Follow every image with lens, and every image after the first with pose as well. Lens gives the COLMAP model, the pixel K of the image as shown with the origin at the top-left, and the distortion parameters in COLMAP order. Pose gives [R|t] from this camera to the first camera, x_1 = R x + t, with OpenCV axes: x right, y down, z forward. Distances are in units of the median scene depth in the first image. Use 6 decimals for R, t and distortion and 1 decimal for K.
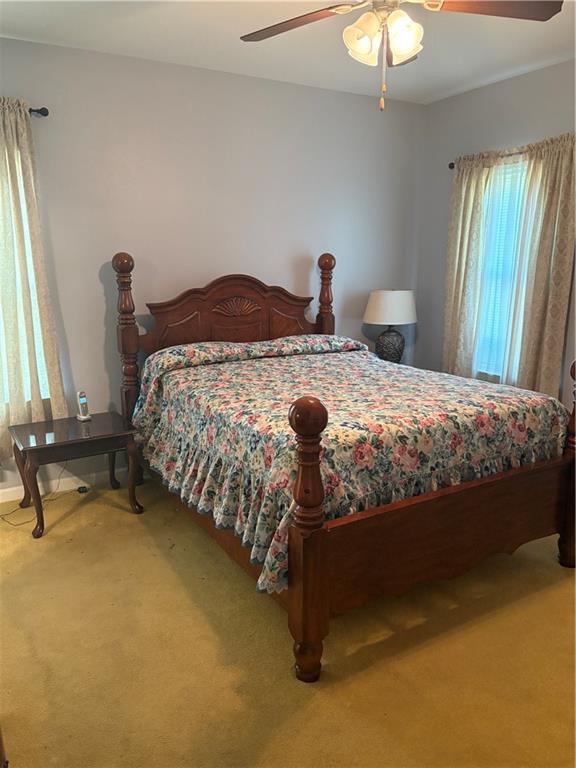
lens RADIAL K [[576.6, 0, 288.0], [0, 576.6, 382.0], [0, 0, 1]] dist [0.041435, -0.035510]
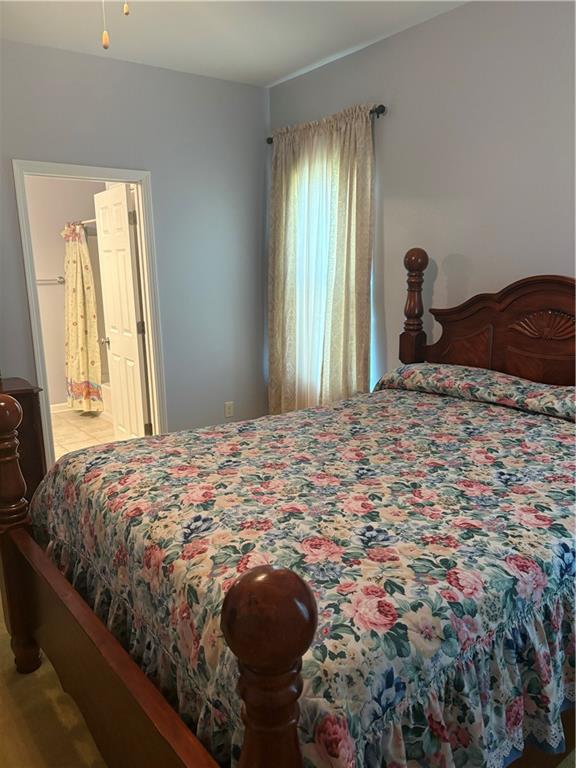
lens RADIAL K [[576.6, 0, 287.6], [0, 576.6, 387.9], [0, 0, 1]] dist [0.041435, -0.035510]
pose [[0.133632, 0.207424, -0.969081, 0.580693], [-0.186245, 0.965684, 0.181015, -0.142079], [0.973373, 0.156297, 0.167678, 0.697522]]
